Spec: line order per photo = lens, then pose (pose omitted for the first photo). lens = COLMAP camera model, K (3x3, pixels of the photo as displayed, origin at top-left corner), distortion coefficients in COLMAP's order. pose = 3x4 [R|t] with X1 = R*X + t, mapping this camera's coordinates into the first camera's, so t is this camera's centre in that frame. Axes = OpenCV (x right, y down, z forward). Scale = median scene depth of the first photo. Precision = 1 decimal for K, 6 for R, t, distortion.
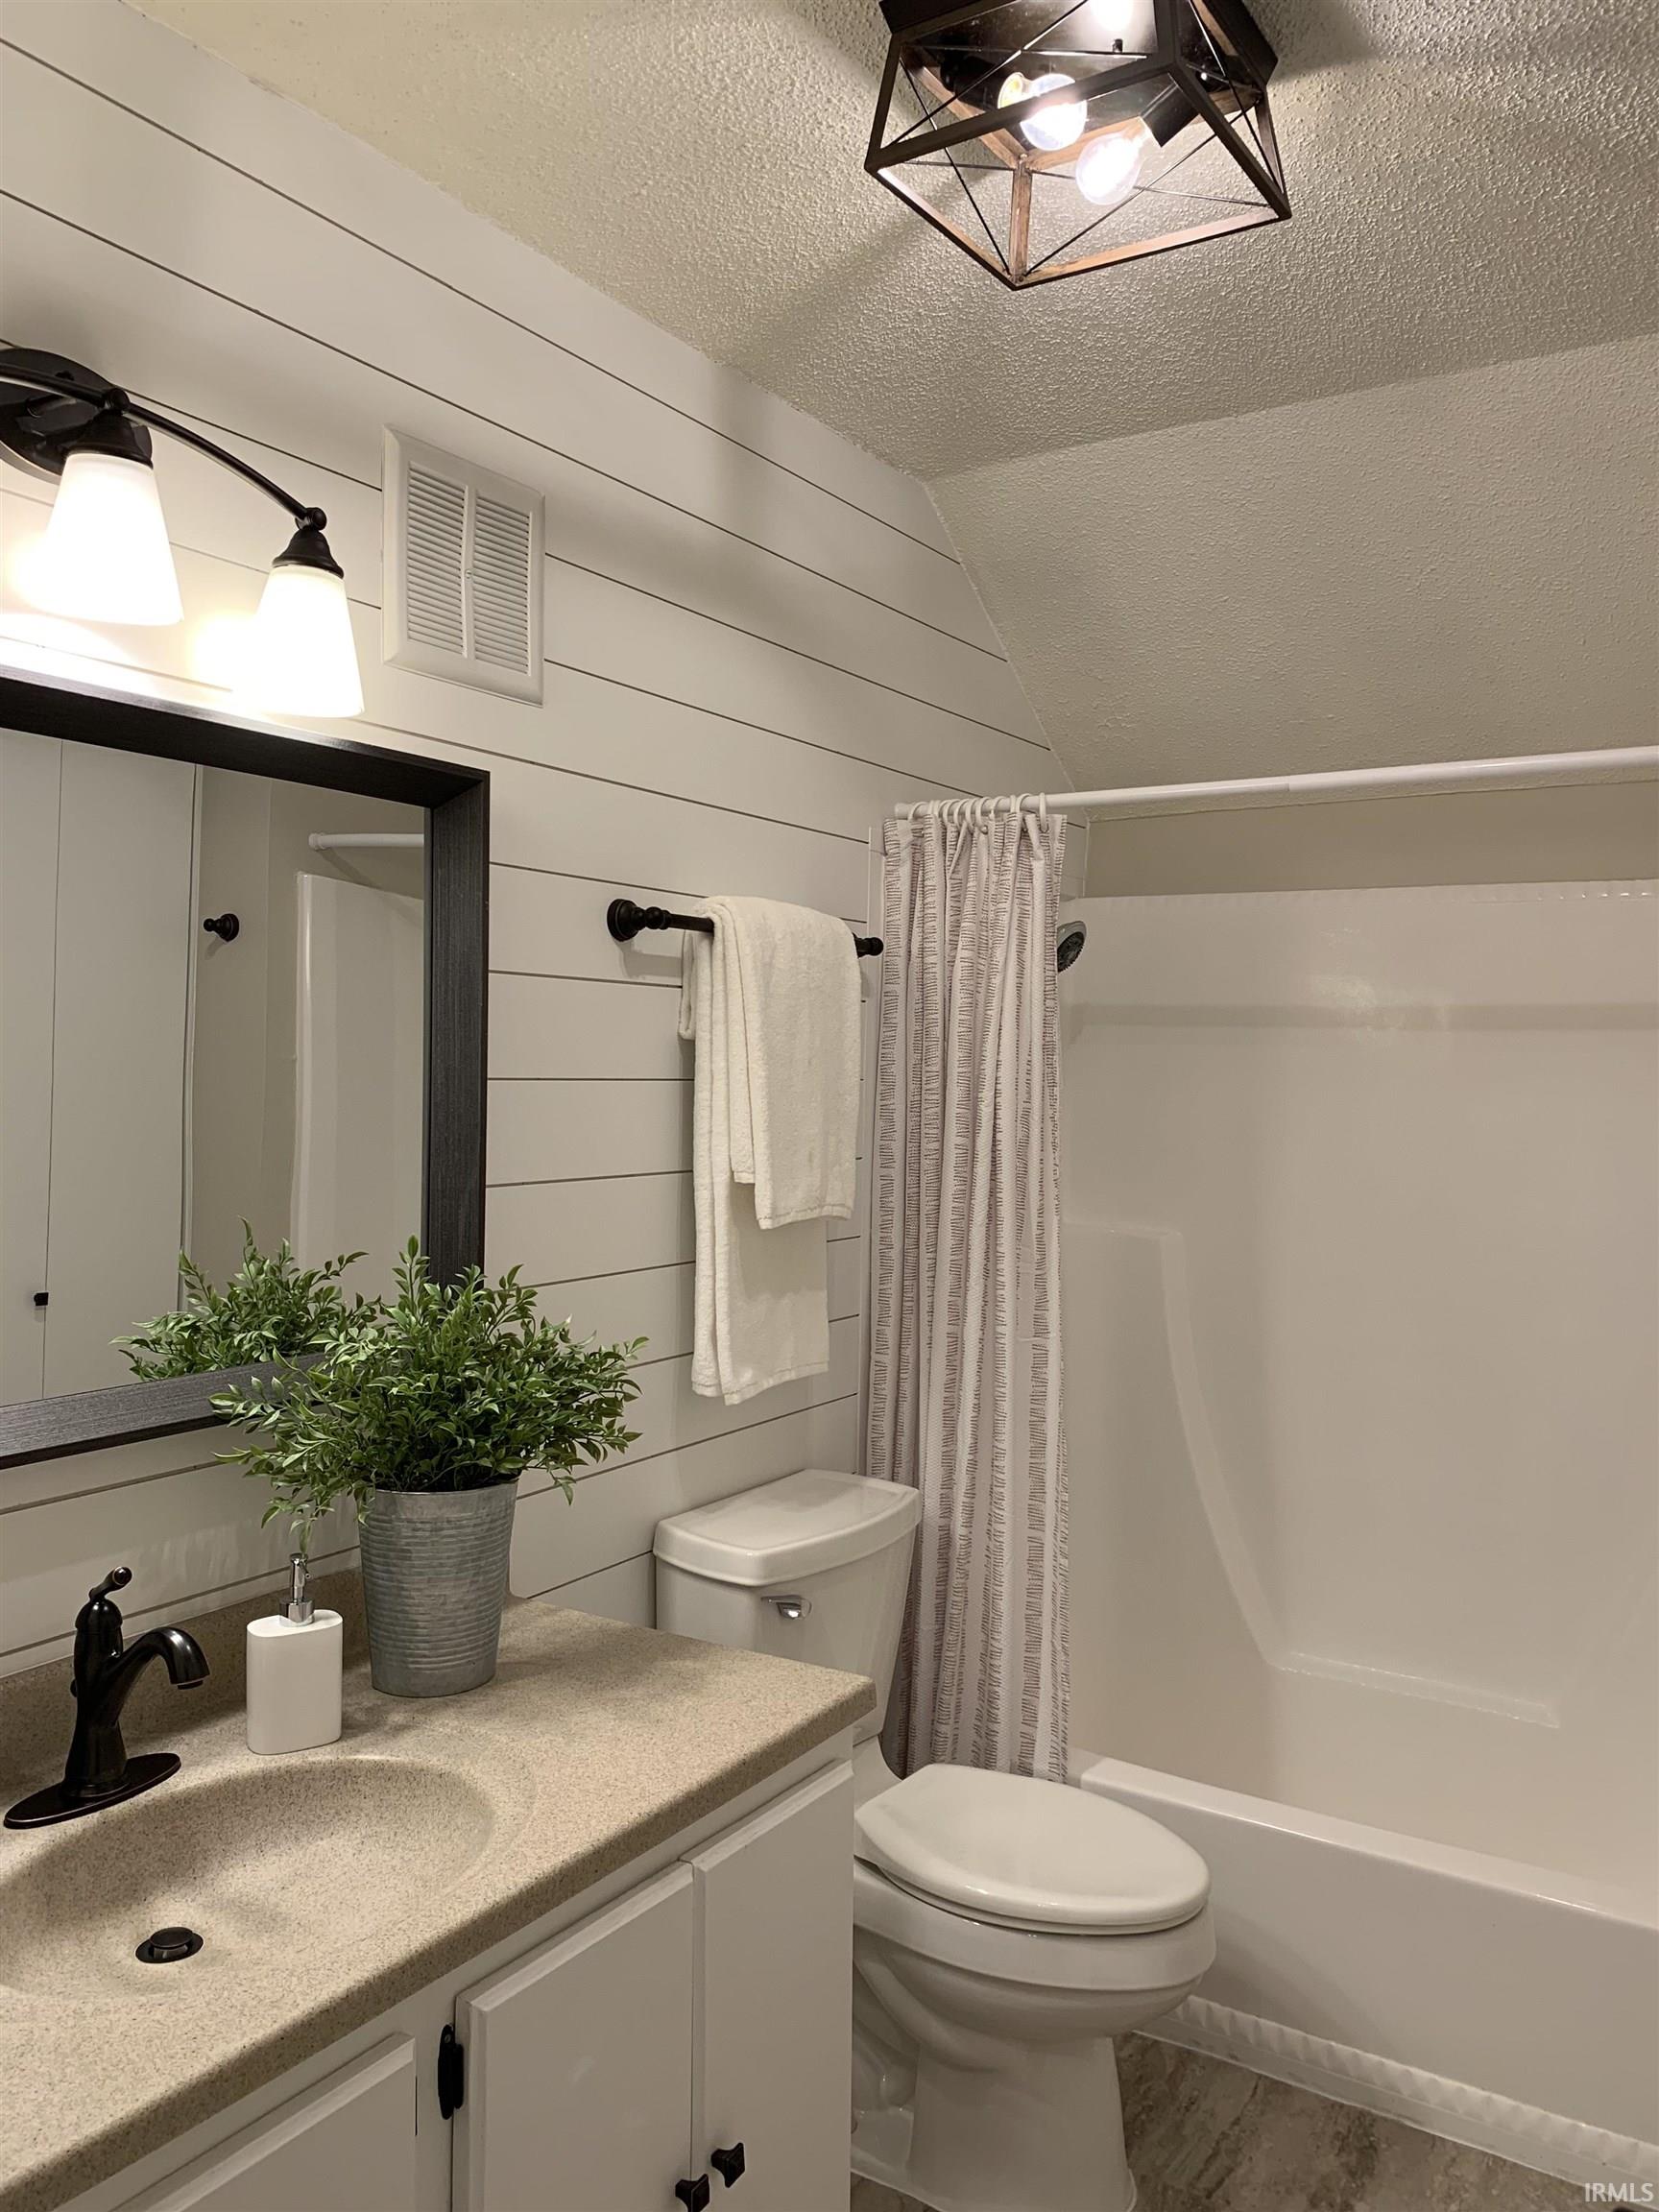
lens RADIAL K [[1714.7, 0, 834.3], [0, 1714.7, 1113.8], [0, 0, 1]] dist [0.056995, -0.001478]
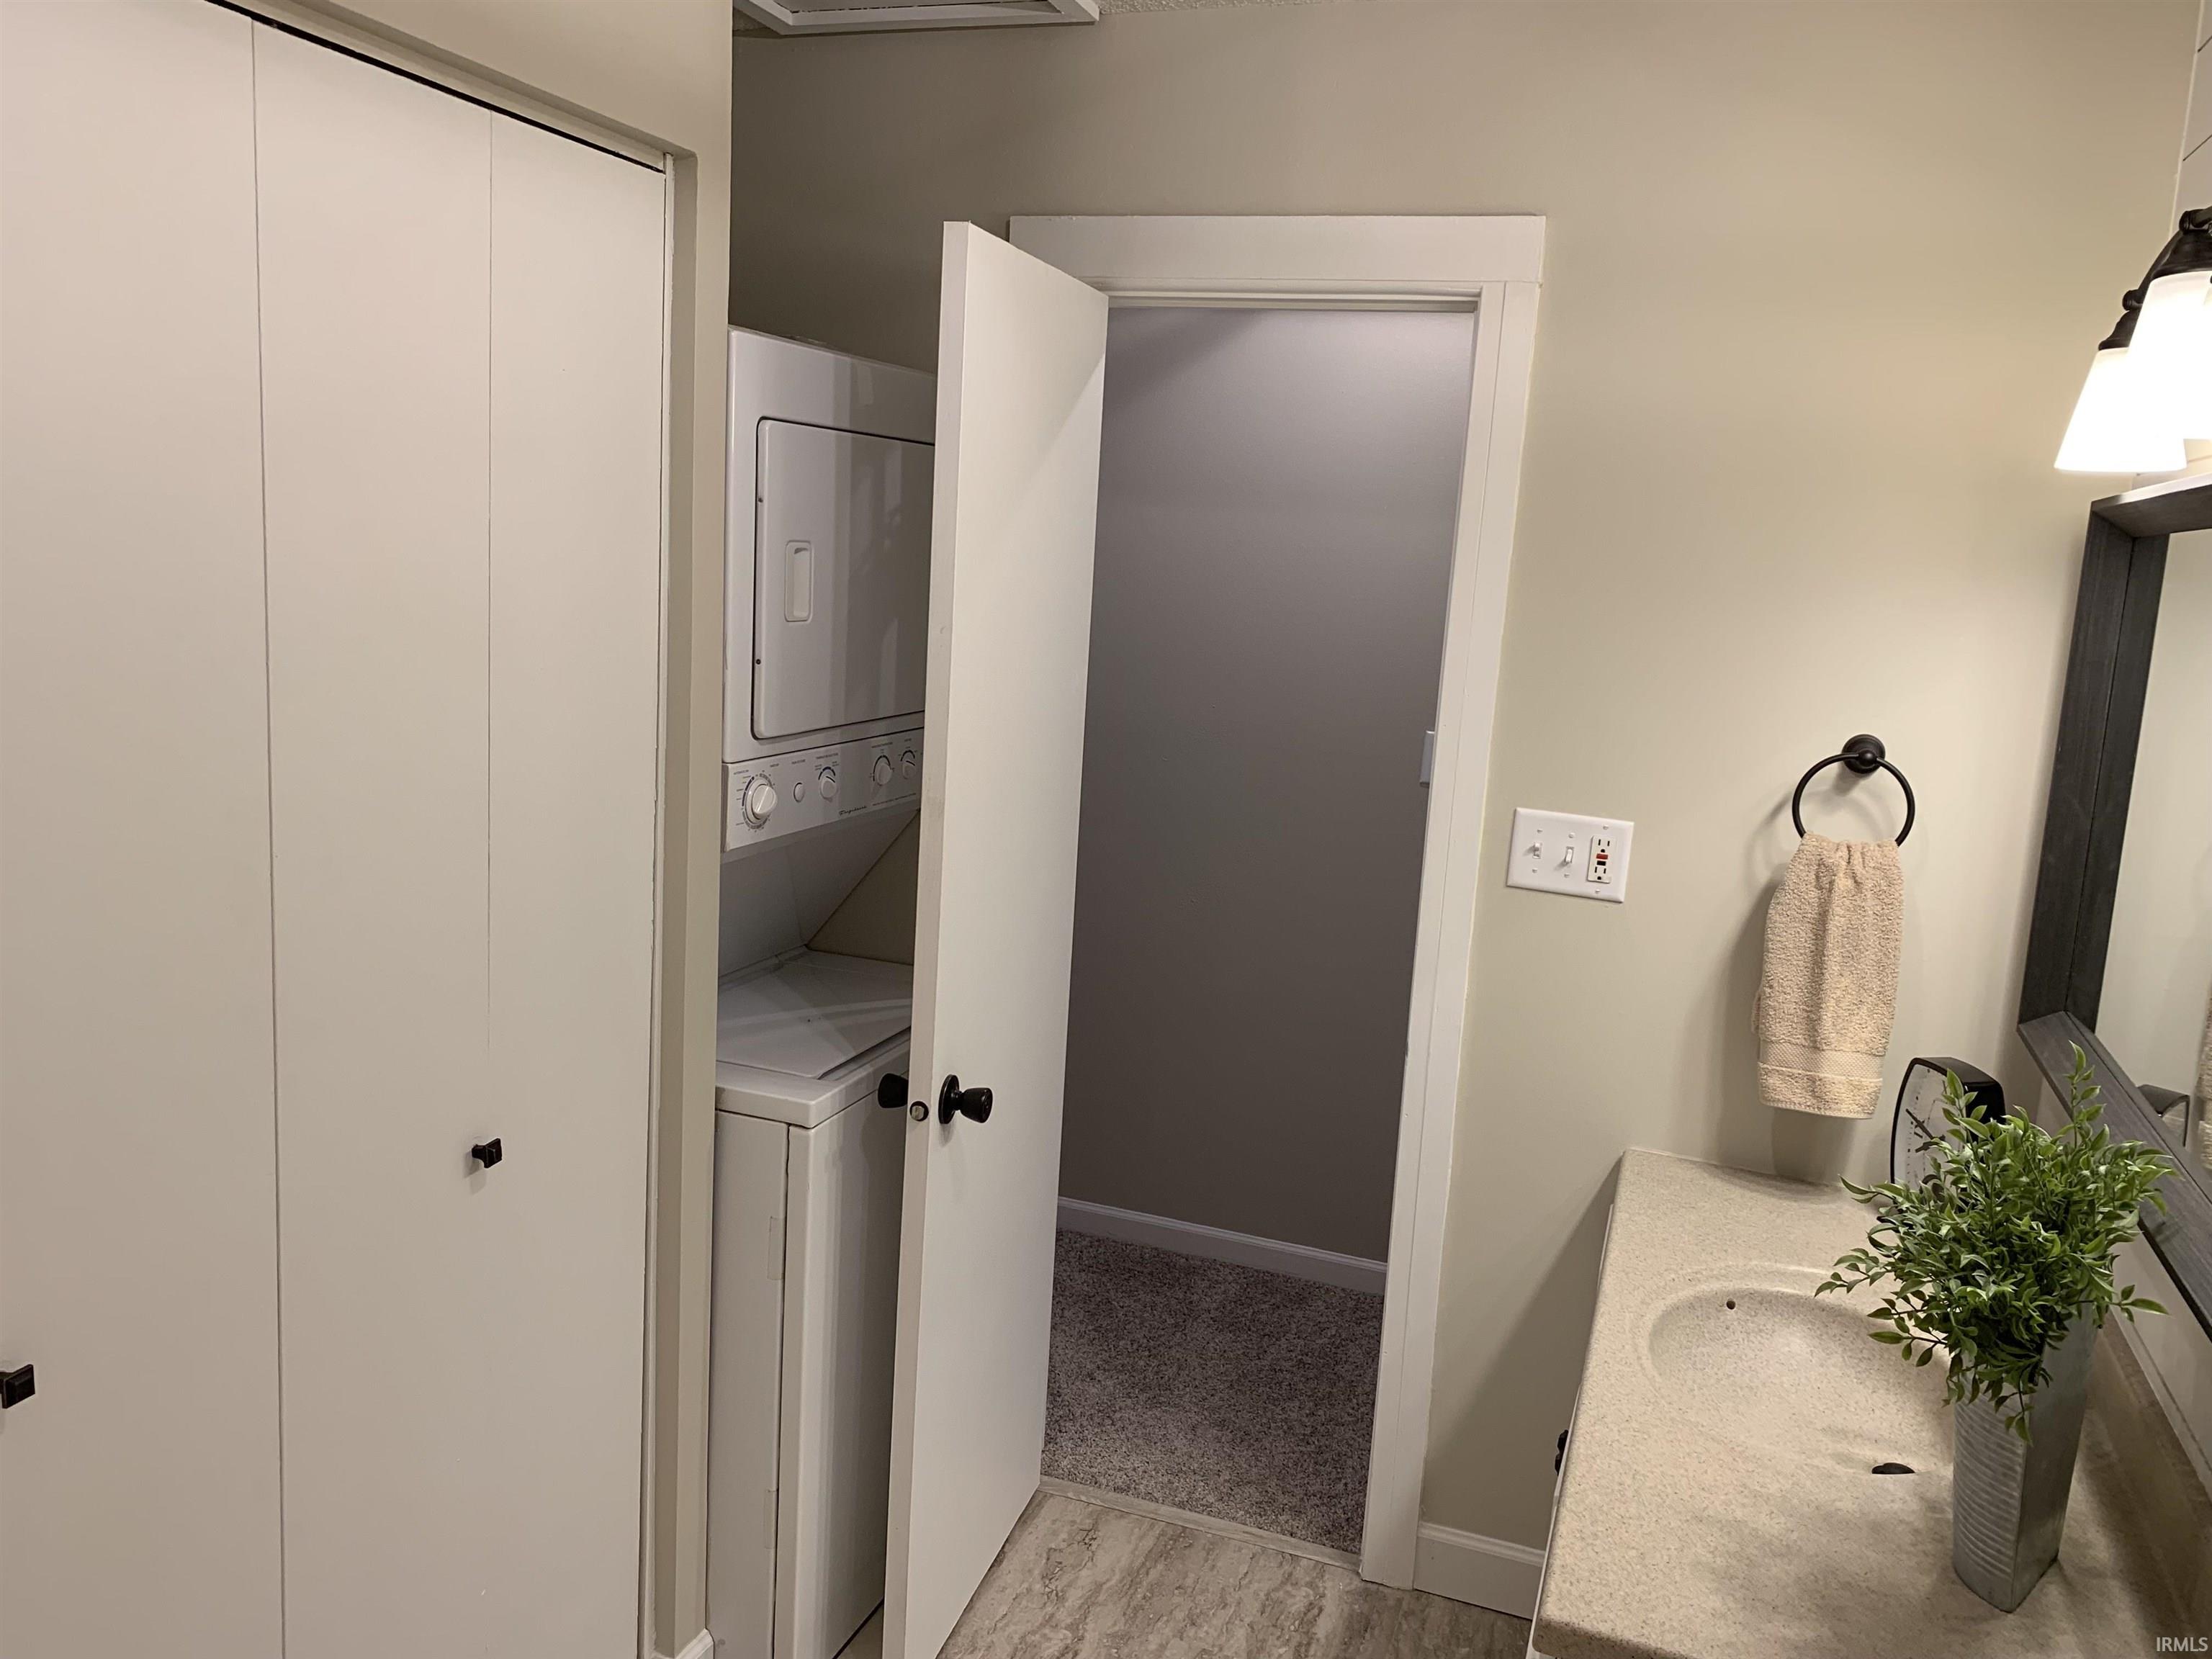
lens RADIAL K [[1694.5, 0, 1131.7], [0, 1694.5, 844.8], [0, 0, 1]] dist [0.052490, -0.047682]
pose [[-0.972474, -0.033348, -0.230613, 0.416906], [-0.078683, 0.978569, 0.190292, -0.157289], [0.219325, 0.203200, -0.954257, 1.714670]]
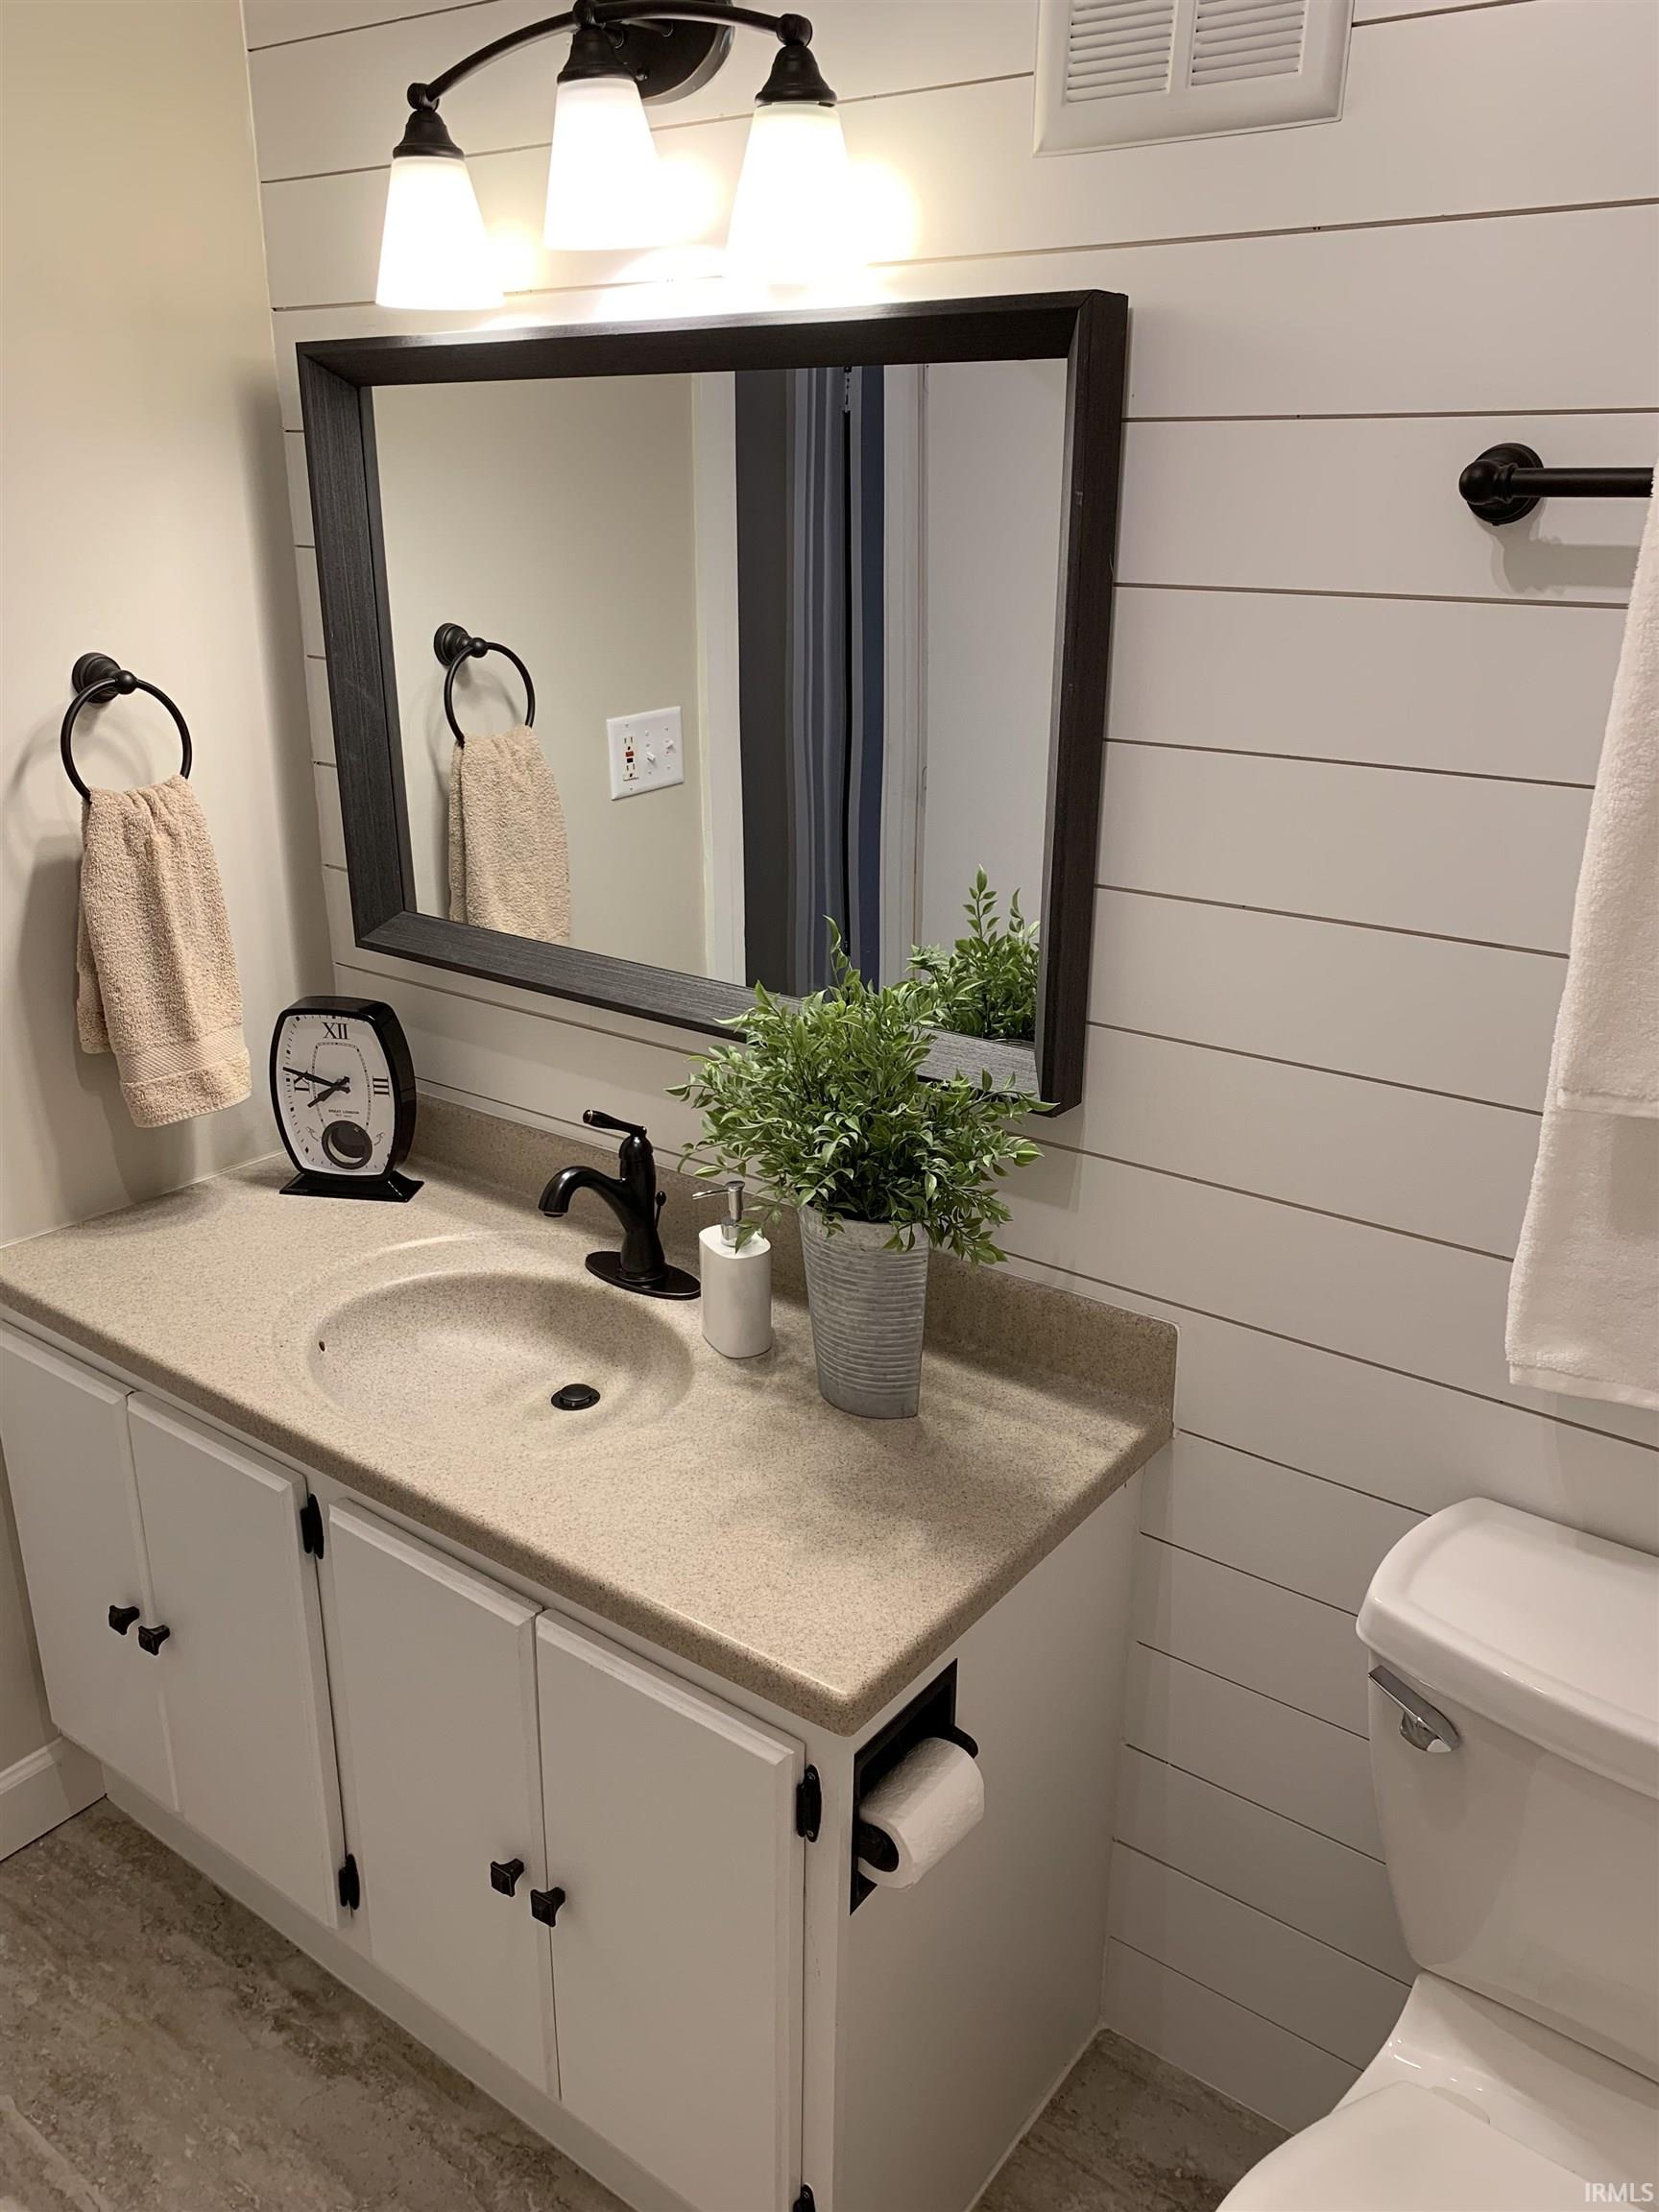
lens RADIAL K [[1694.5, 0, 829.5], [0, 1694.5, 1106.0], [0, 0, 1]] dist [0.052490, -0.047682]
pose [[-0.079818, 0.331598, -0.940038, 0.621518], [-0.025066, 0.942081, 0.334447, -0.134776], [0.996494, 0.050258, -0.066883, 1.080737]]
